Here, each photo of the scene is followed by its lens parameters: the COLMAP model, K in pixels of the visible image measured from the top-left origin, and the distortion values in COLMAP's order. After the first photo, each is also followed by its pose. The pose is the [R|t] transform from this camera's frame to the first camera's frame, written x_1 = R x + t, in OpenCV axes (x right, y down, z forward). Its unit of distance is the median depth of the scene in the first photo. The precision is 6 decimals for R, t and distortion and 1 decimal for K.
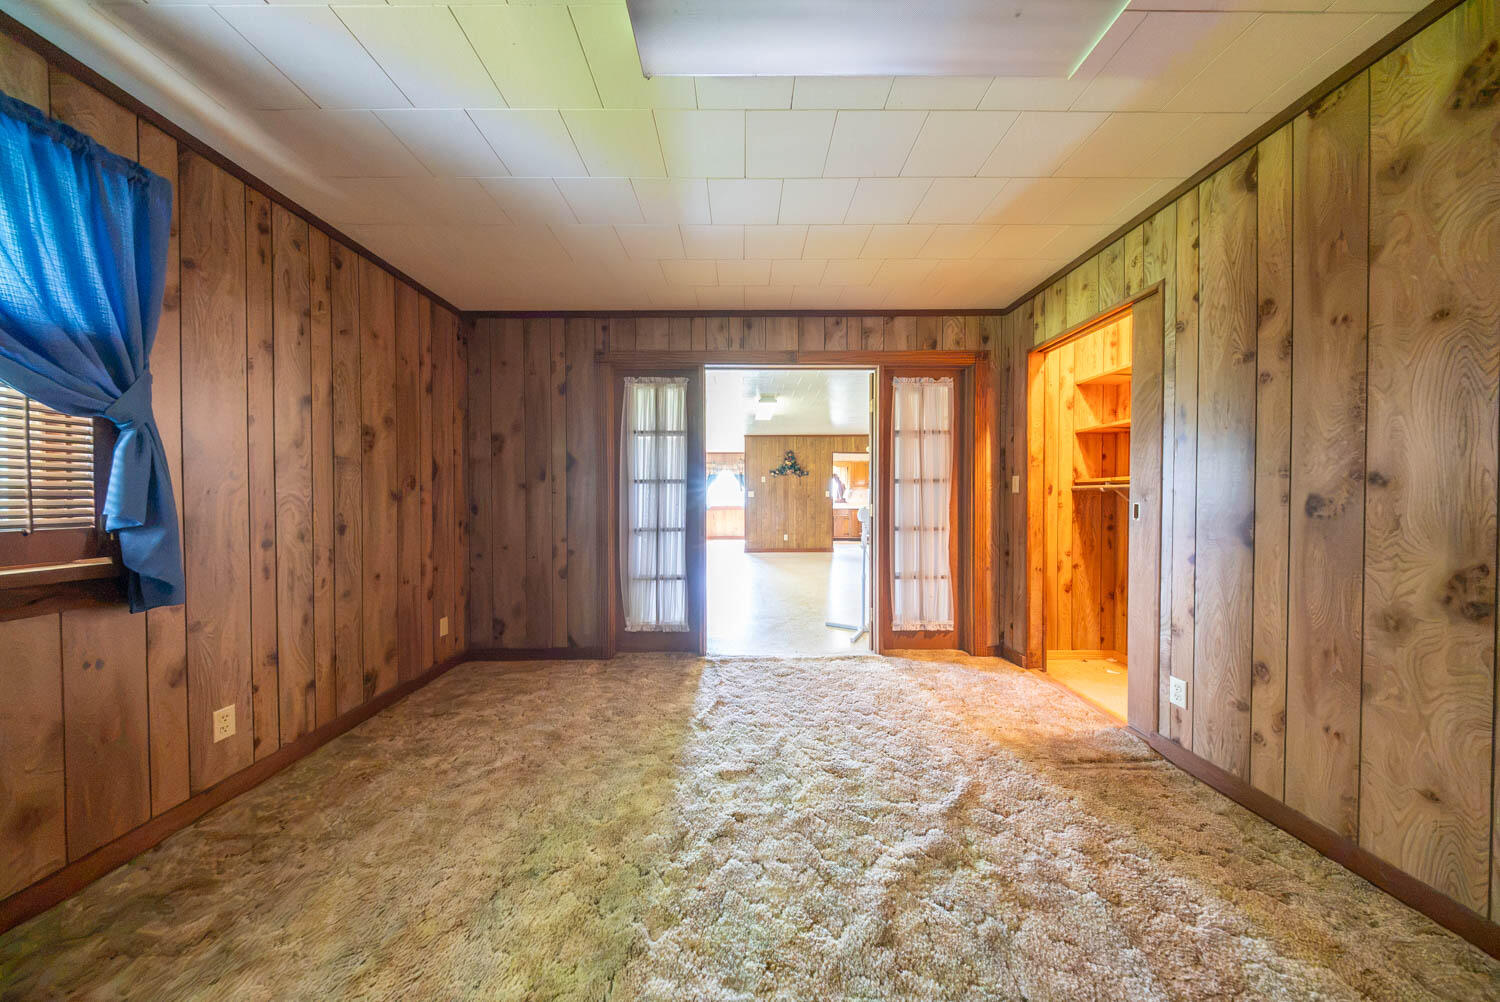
lens RADIAL K [[440.7, 0, 748.9], [0, 440.7, 501.5], [0, 0, 1]] dist [0.000252, -0.000175]
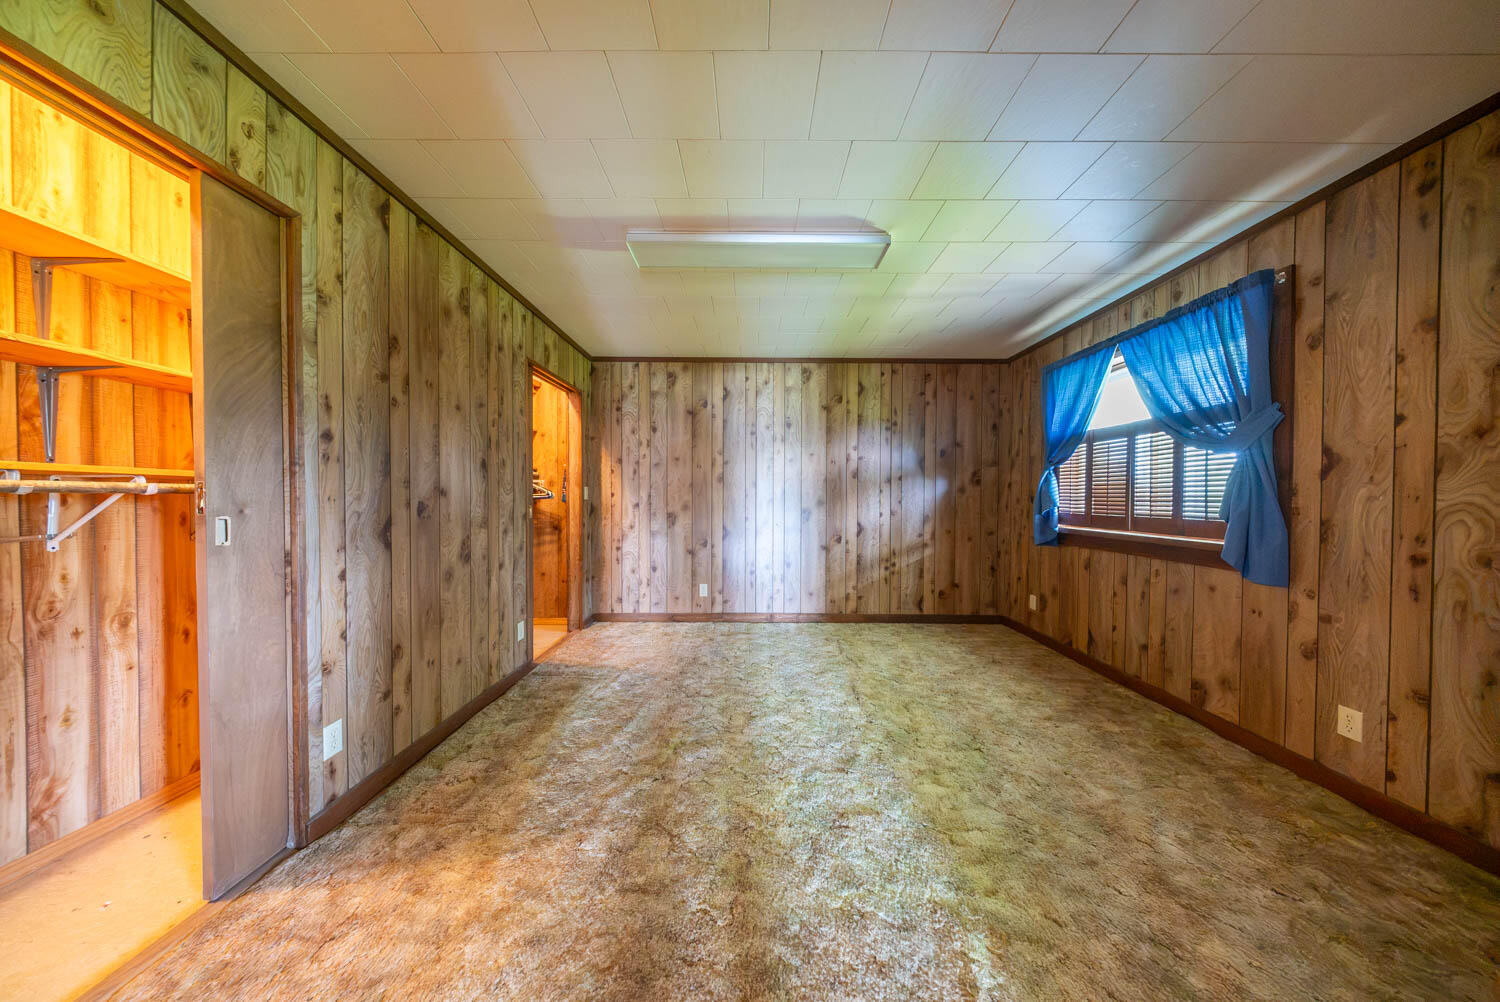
lens RADIAL K [[440.7, 0, 748.9], [0, 440.7, 501.5], [0, 0, 1]] dist [0.000252, -0.000175]
pose [[-0.999854, 0.000360, 0.017105, 0.170885], [0.000731, 0.999764, 0.021689, -0.034091], [-0.017094, 0.021699, -0.999618, 1.780091]]
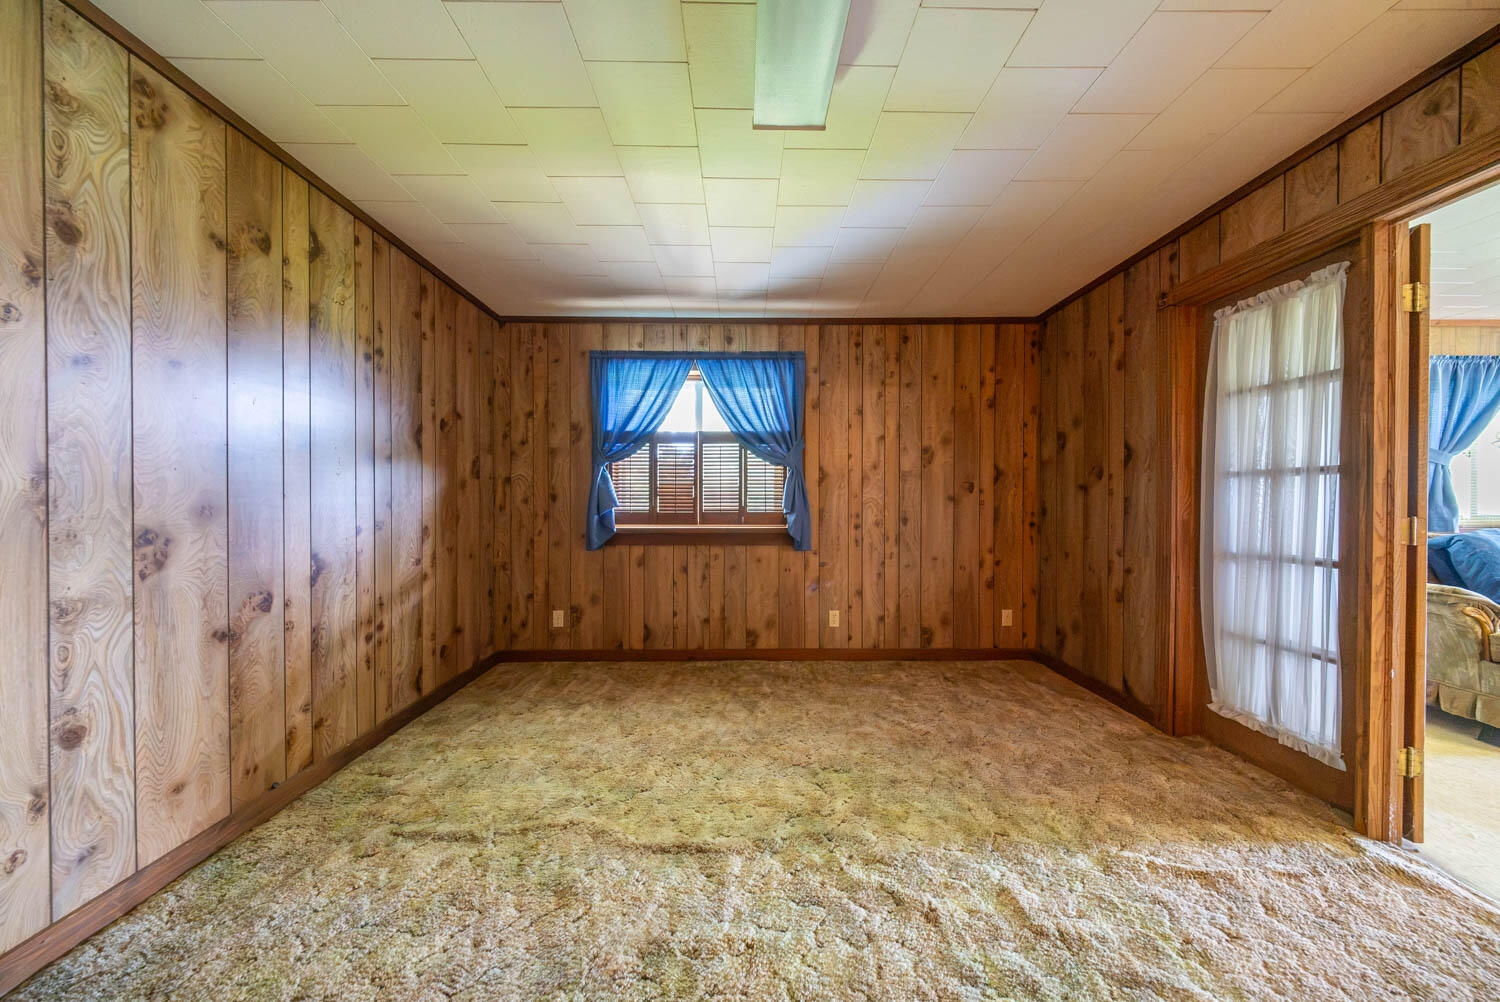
lens RADIAL K [[440.7, 0, 748.9], [0, 440.7, 501.5], [0, 0, 1]] dist [0.000252, -0.000175]
pose [[0.000999, 0.009084, -0.999958, 0.604828], [-0.010299, 0.999906, 0.009073, -0.011396], [0.999946, 0.010289, 0.001093, 0.546837]]
